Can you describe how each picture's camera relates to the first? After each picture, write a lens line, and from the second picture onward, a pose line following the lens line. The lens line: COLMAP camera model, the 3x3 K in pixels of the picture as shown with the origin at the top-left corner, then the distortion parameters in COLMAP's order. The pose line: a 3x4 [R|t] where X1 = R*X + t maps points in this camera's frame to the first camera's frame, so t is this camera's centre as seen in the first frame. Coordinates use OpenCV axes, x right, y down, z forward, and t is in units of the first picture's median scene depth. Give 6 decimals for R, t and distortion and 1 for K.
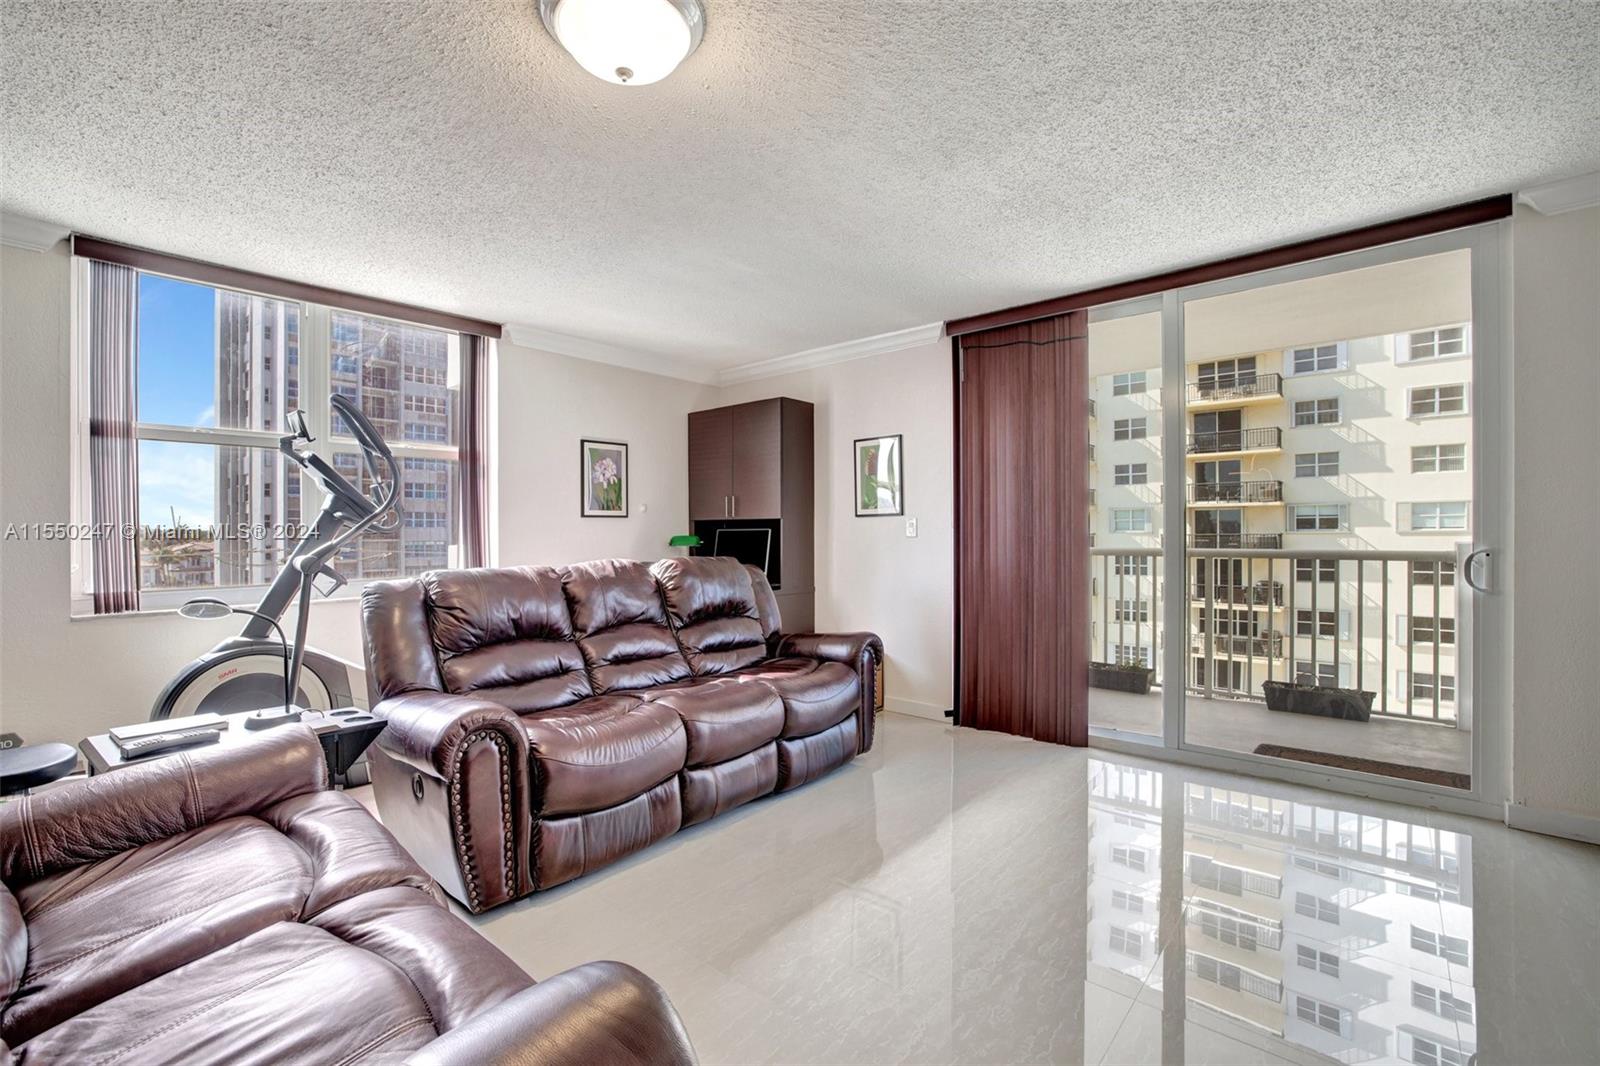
lens RADIAL K [[698.2, 0, 787.3], [0, 698.2, 517.4], [0, 0, 1]] dist [-0.017121, 0.001958]
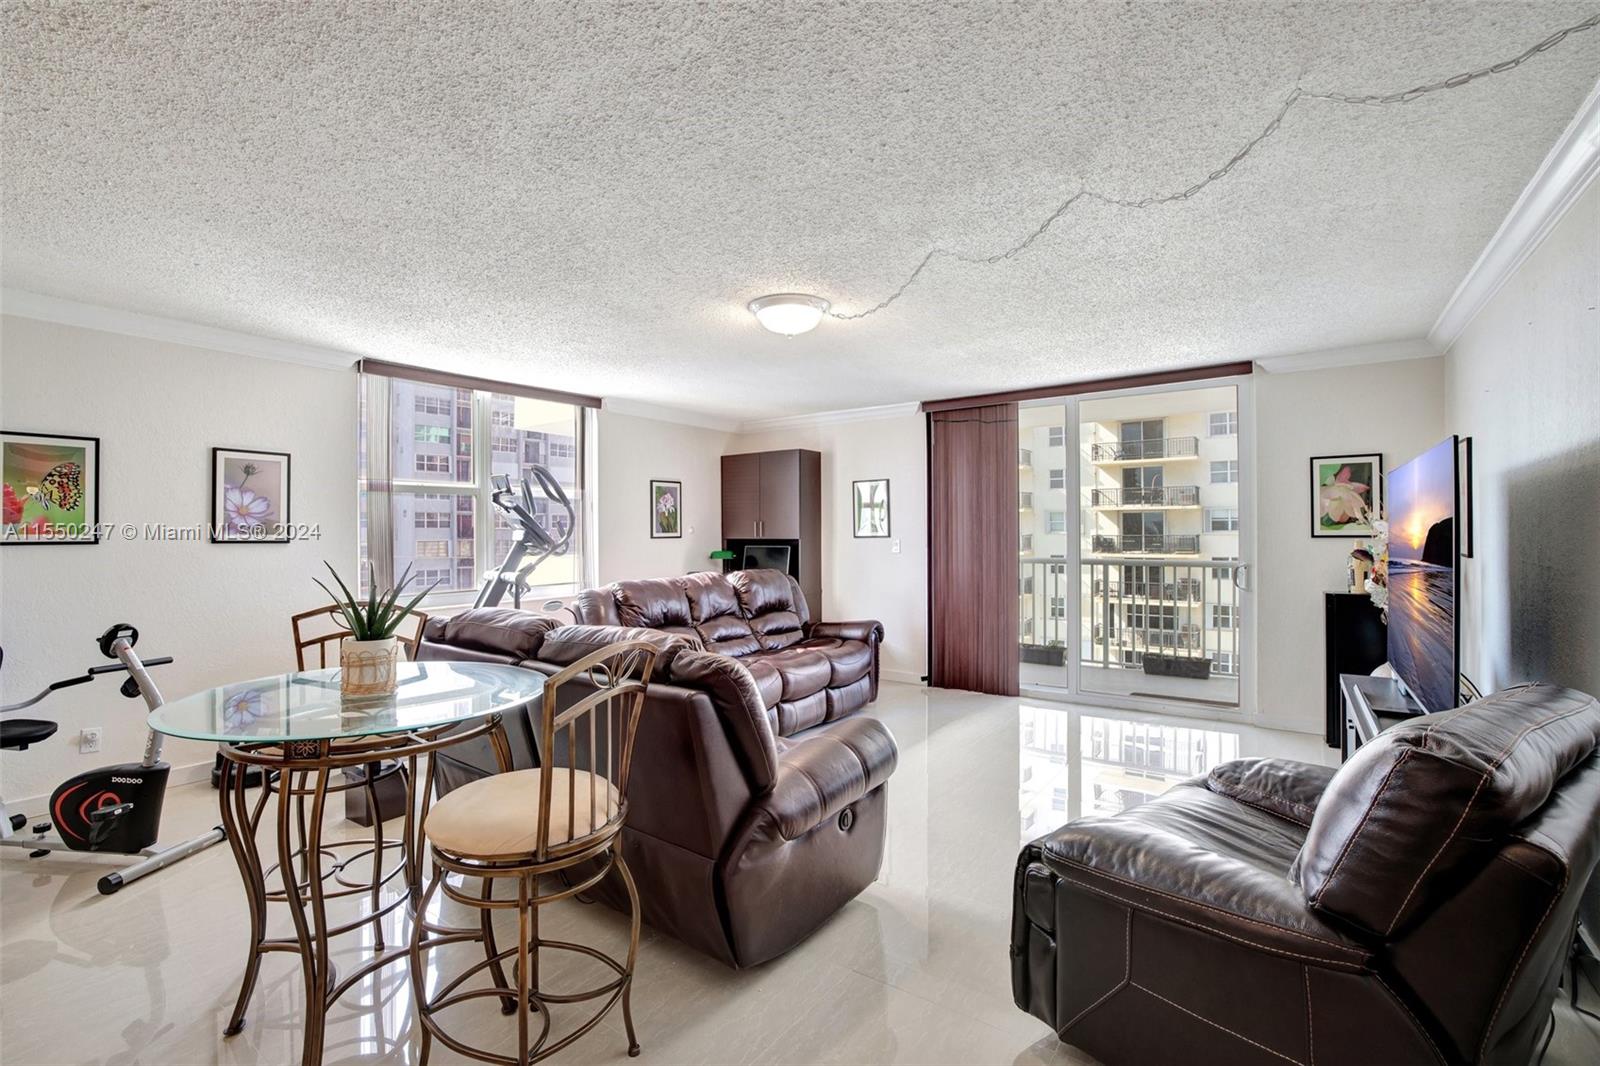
lens RADIAL K [[698.2, 0, 796.8], [0, 698.2, 505.6], [0, 0, 1]] dist [-0.017121, 0.001958]
pose [[0.995975, 0.002012, 0.089607, -0.148716], [-0.000471, 0.999852, -0.017211, -0.043340], [-0.089628, 0.017099, 0.995828, -0.377939]]
